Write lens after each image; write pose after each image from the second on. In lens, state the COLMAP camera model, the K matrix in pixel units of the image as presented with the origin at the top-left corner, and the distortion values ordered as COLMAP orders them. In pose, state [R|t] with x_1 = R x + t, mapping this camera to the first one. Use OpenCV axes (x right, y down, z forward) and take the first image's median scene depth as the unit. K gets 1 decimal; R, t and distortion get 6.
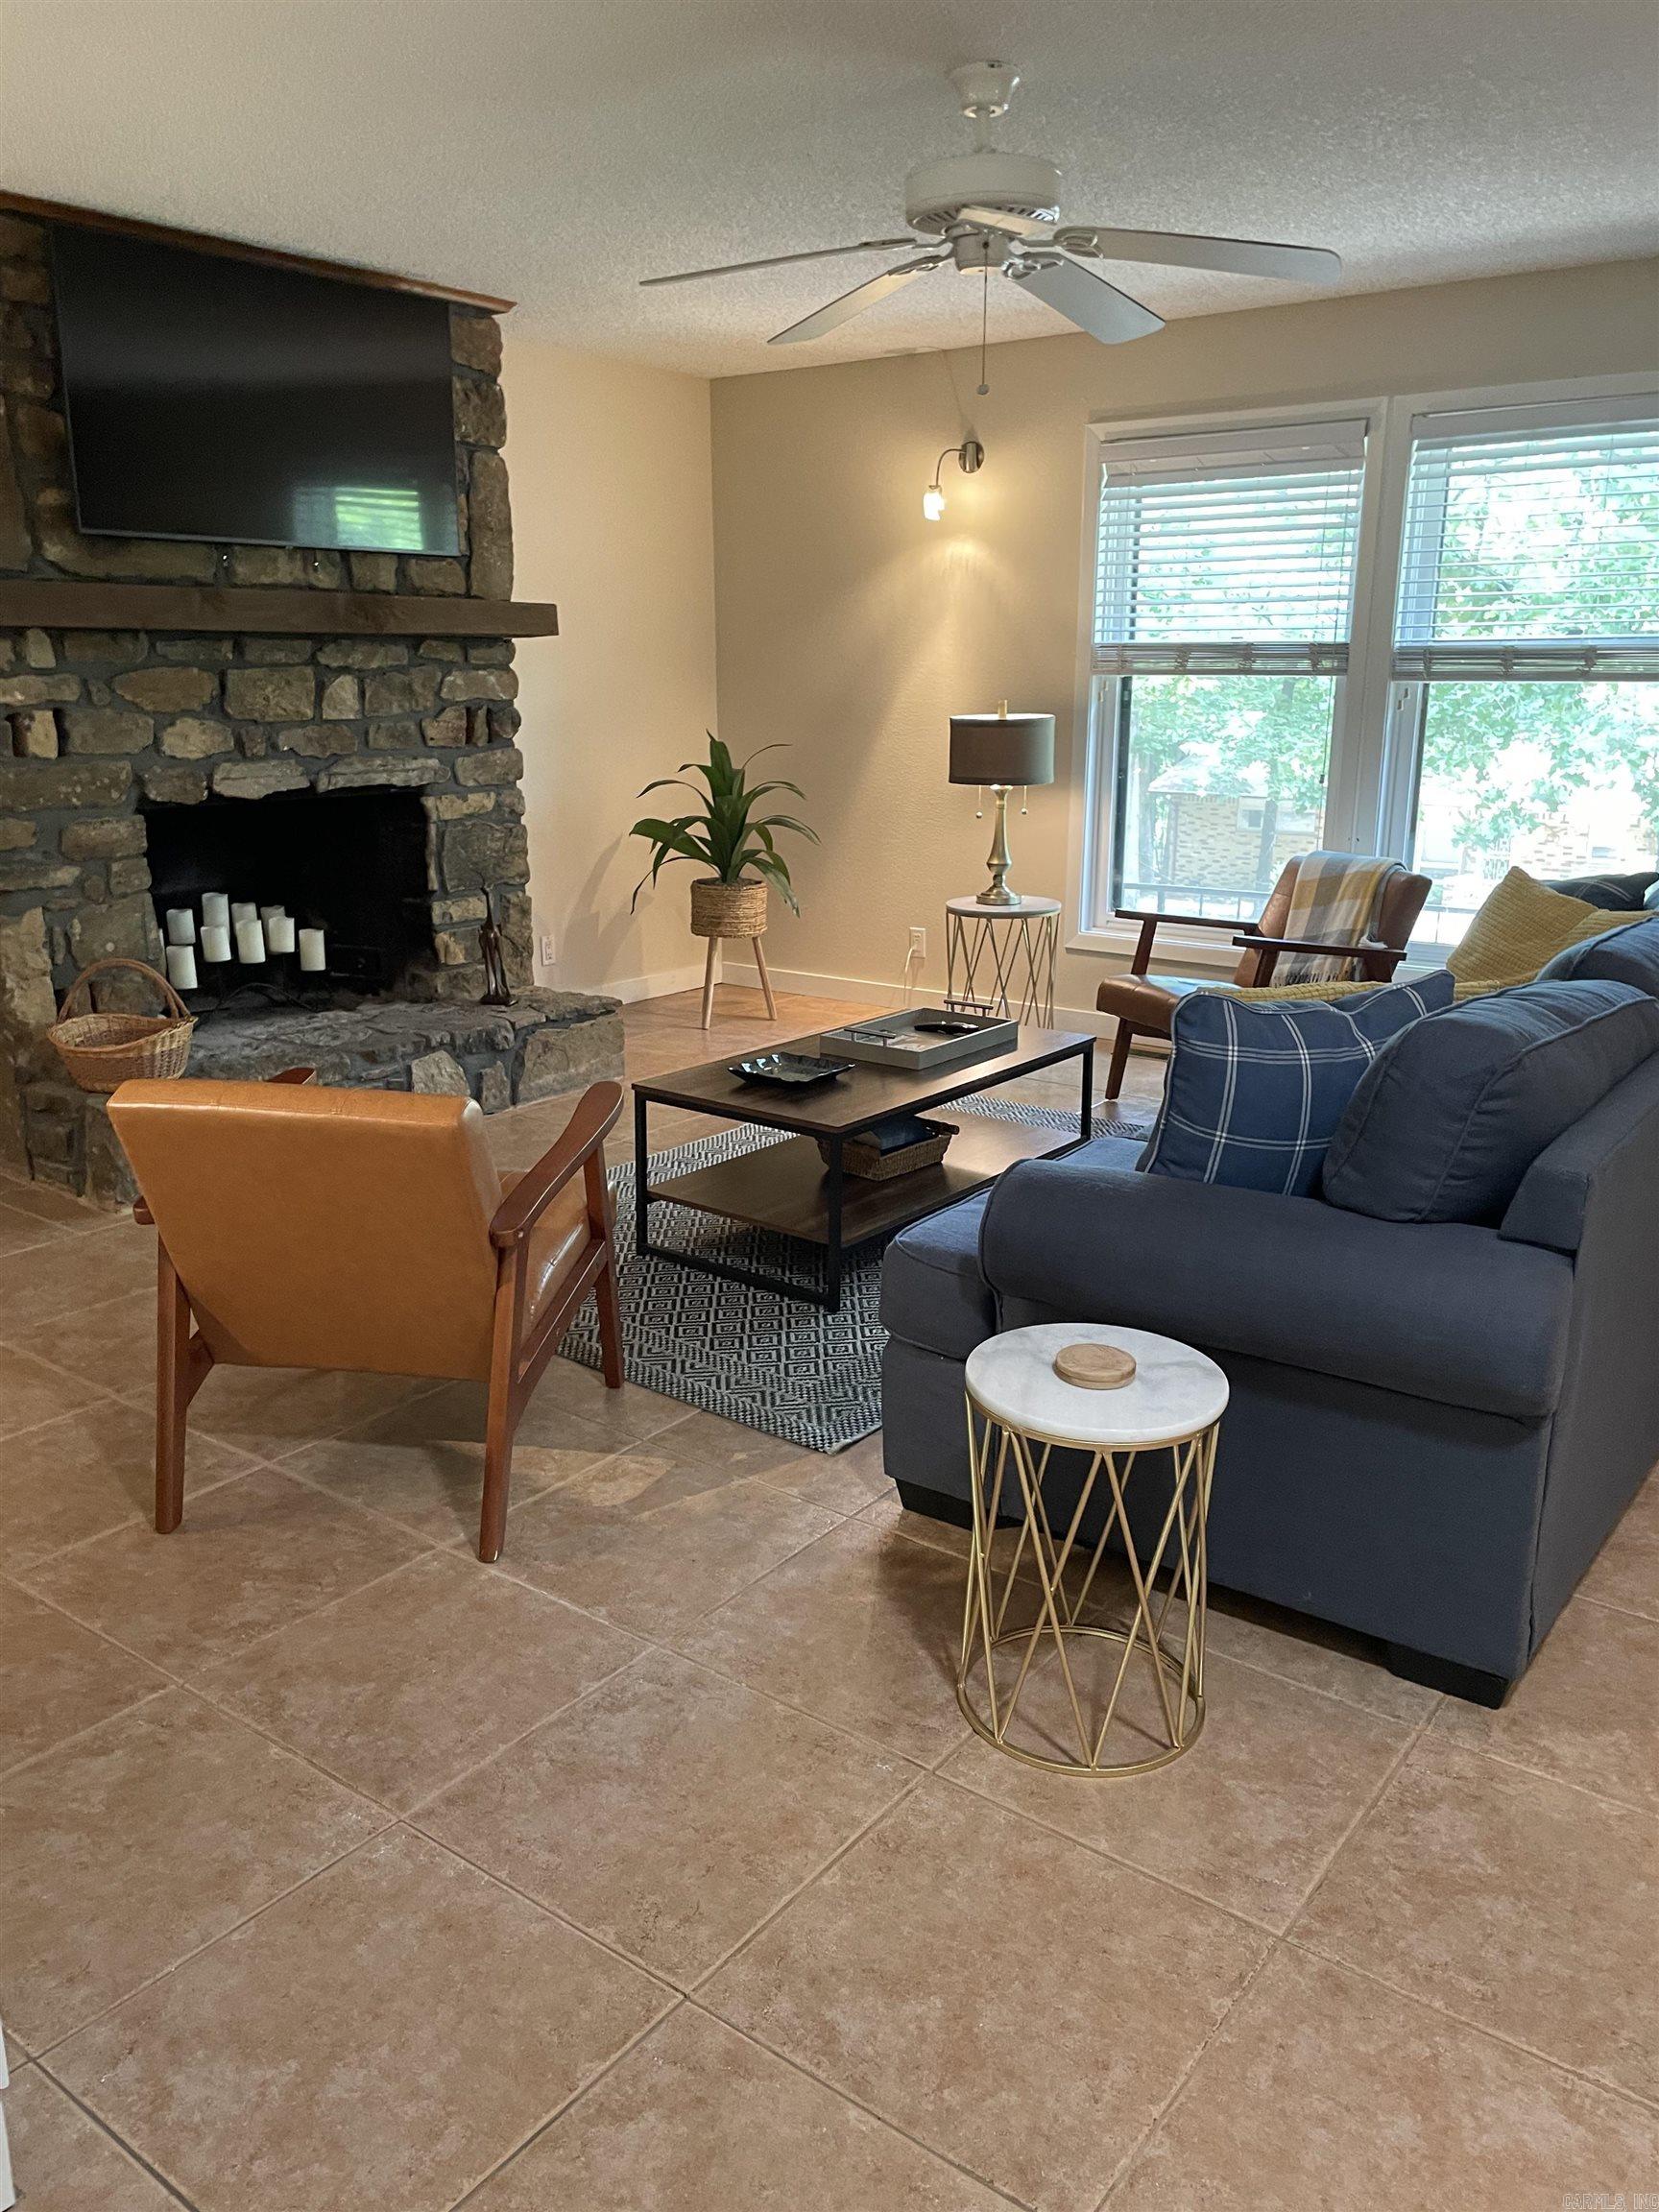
lens RADIAL K [[1661.8, 0, 829.5], [0, 1661.8, 1106.0], [0, 0, 1]] dist [0.108598, -0.001650]
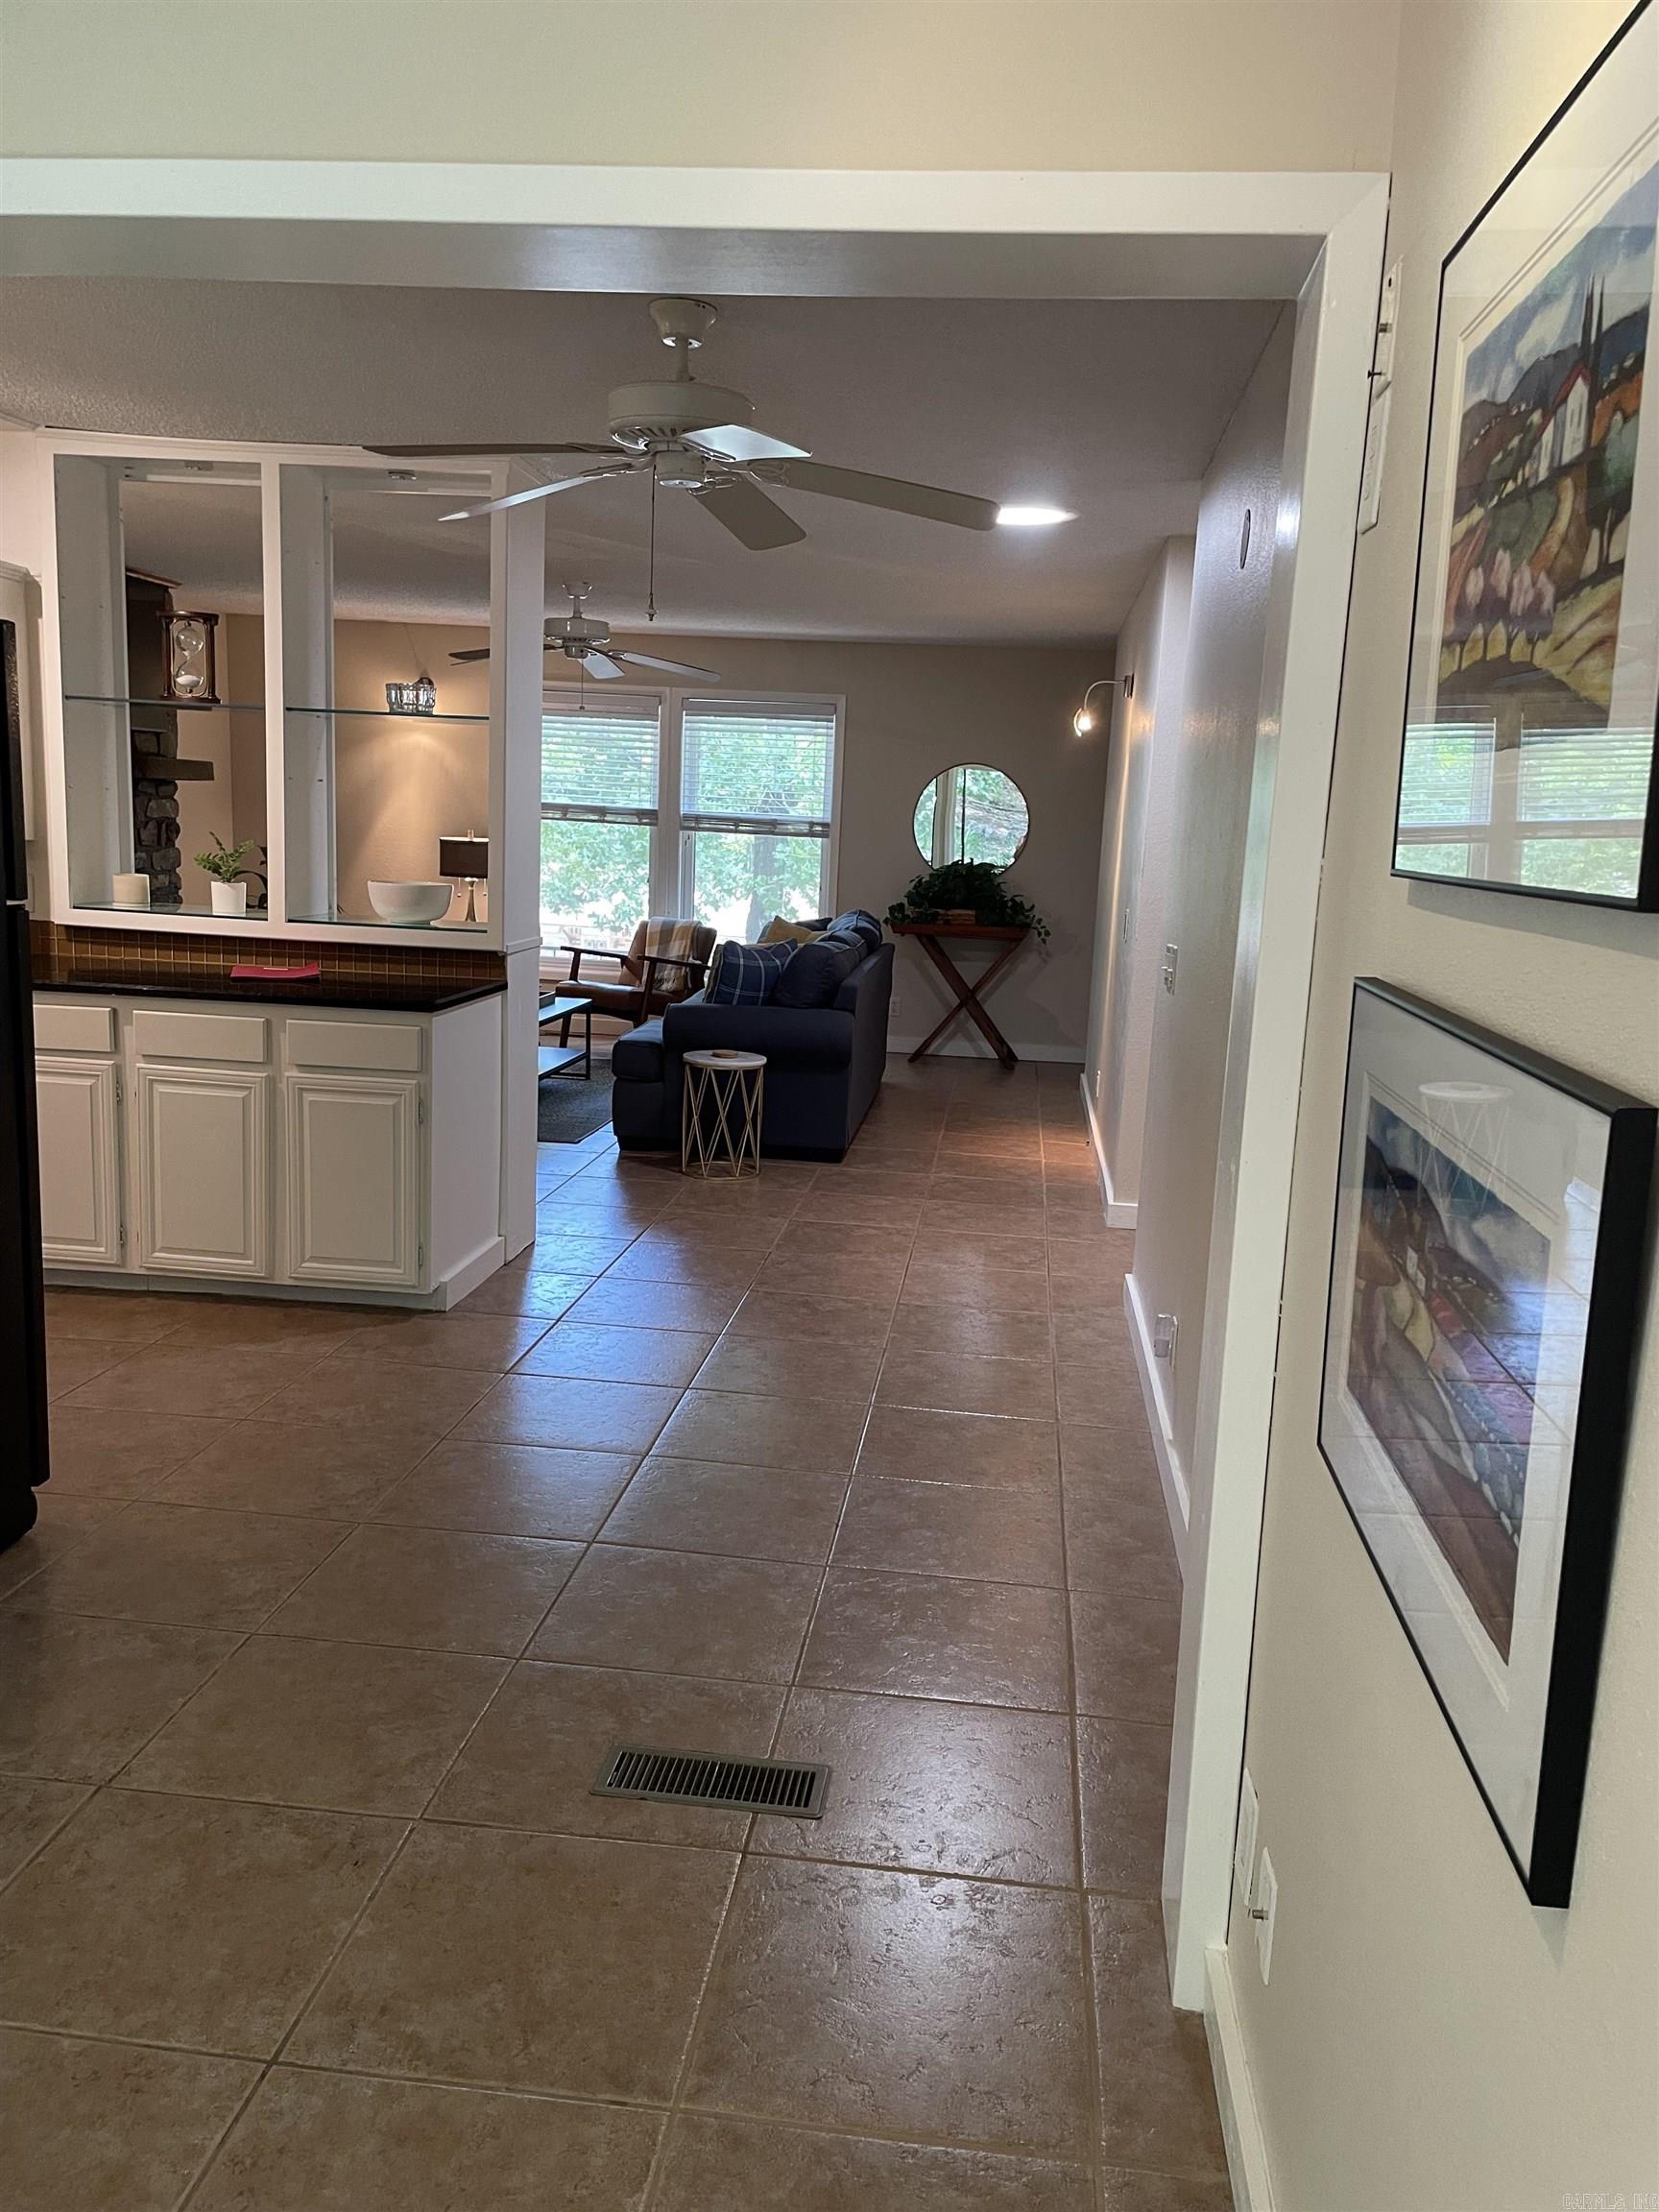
lens RADIAL K [[1661.8, 0, 829.5], [0, 1661.8, 1106.0], [0, 0, 1]] dist [0.108598, -0.001650]
pose [[0.864577, -0.049941, 0.500013, -0.480614], [0.084952, 0.995253, -0.047487, 0.163435], [-0.495267, 0.083533, 0.864715, -0.691095]]
